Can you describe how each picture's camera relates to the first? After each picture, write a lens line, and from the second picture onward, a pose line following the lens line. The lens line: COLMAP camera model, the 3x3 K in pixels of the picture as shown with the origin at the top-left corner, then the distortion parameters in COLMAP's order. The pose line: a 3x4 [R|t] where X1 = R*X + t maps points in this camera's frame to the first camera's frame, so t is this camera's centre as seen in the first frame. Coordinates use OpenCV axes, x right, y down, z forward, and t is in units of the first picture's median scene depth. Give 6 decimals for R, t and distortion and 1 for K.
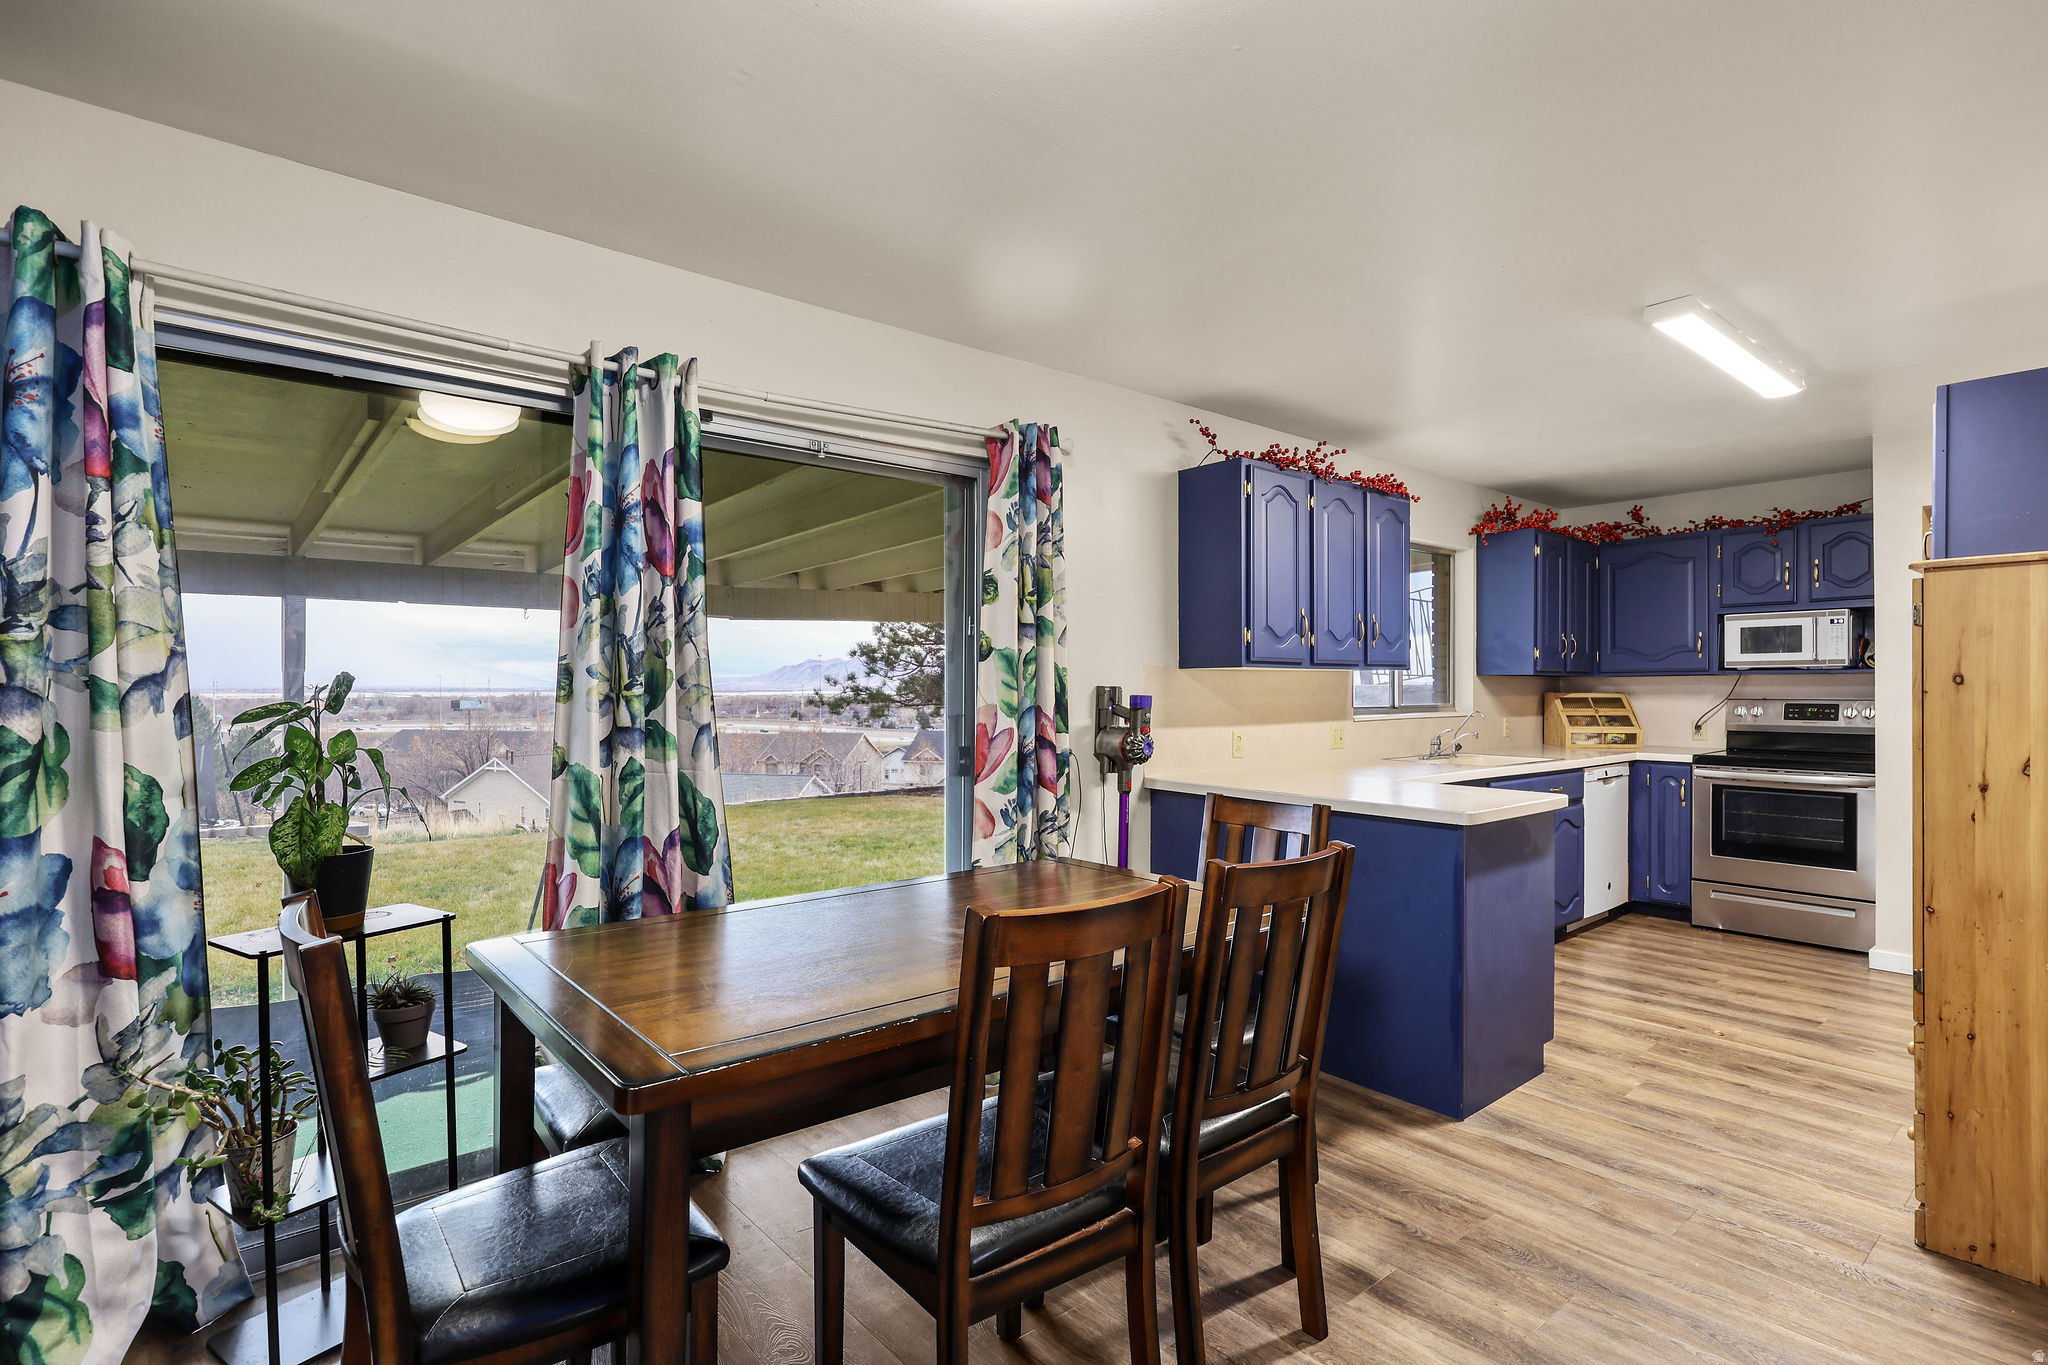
lens RADIAL K [[998.2, 0, 1020.4], [0, 998.2, 690.7], [0, 0, 1]] dist [0.009694, -0.002177]
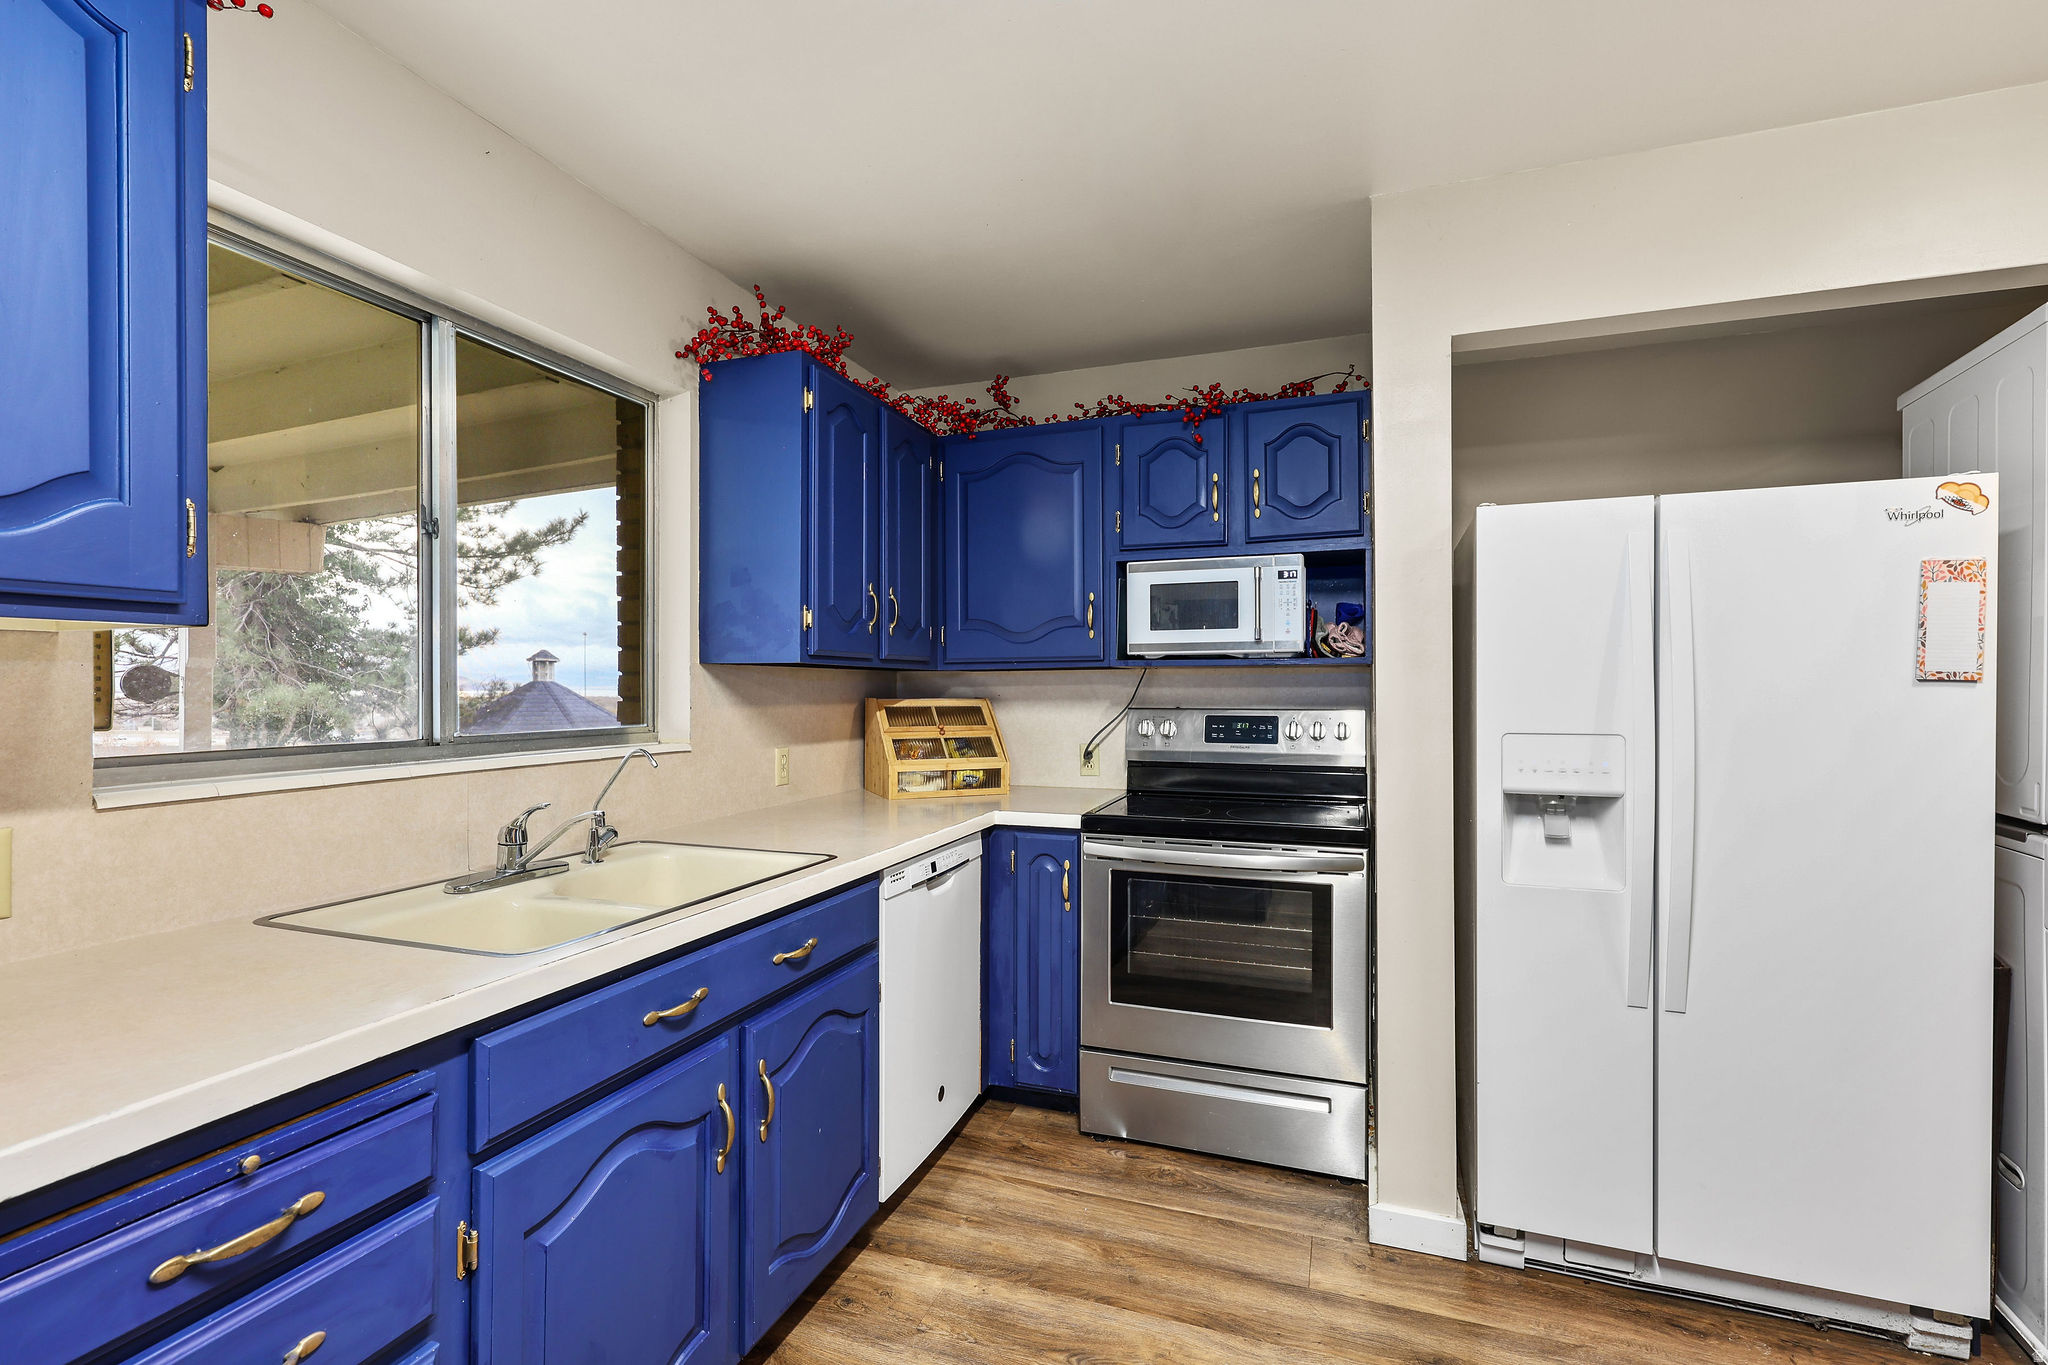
lens RADIAL K [[937.0, 0, 1018.2], [0, 937.0, 688.2], [0, 0, 1]] dist [0.006741, -0.001366]
pose [[0.865010, -0.000165, 0.501754, 0.378965], [0.001402, 0.999997, -0.002089, -0.002980], [-0.501752, 0.002511, 0.865008, 0.566478]]
